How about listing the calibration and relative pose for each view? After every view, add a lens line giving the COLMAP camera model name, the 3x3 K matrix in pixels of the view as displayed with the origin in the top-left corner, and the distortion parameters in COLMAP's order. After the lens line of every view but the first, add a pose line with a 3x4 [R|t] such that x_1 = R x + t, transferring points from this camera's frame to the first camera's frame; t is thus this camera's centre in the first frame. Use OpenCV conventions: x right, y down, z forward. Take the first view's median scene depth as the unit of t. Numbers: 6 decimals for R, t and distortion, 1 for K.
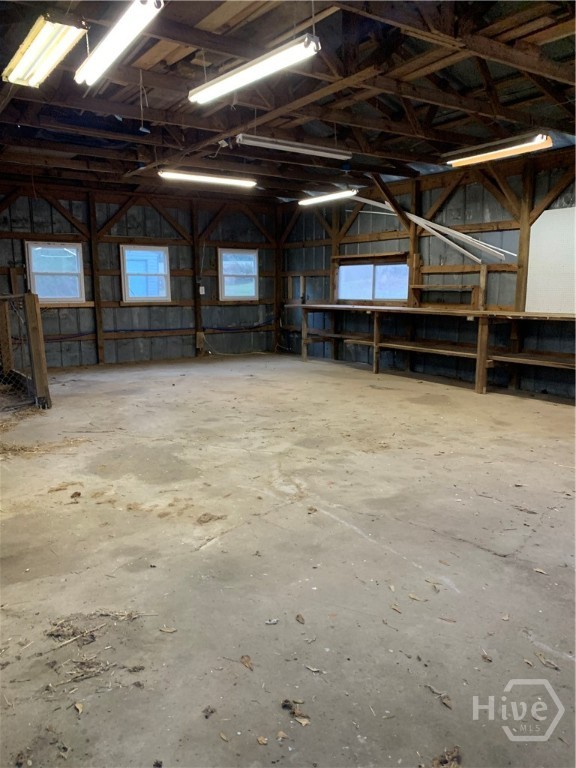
lens RADIAL K [[588.0, 0, 285.4], [0, 588.0, 378.8], [0, 0, 1]] dist [0.000701, -0.015644]
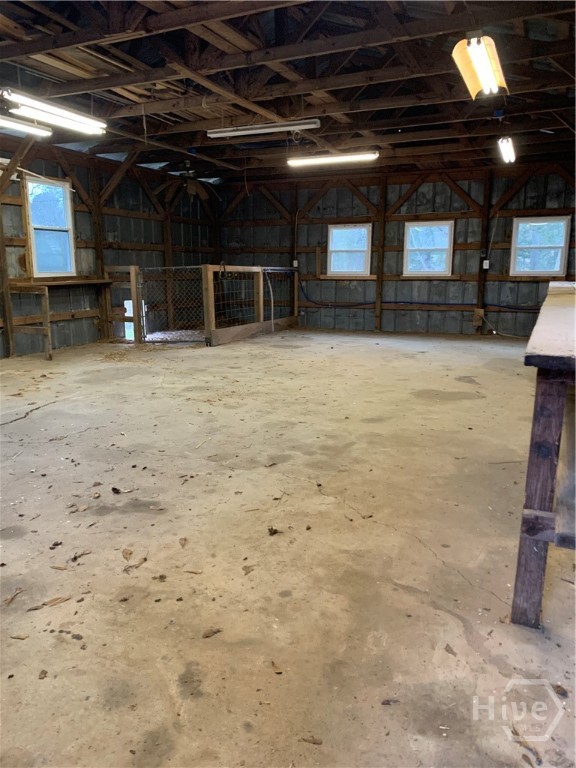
lens RADIAL K [[588.0, 0, 284.9], [0, 588.0, 391.3], [0, 0, 1]] dist [0.000701, -0.015644]
pose [[0.513251, 0.175656, -0.840071, 0.563706], [-0.129412, 0.983479, 0.126577, -0.030041], [0.848426, 0.043749, 0.527503, 0.253403]]
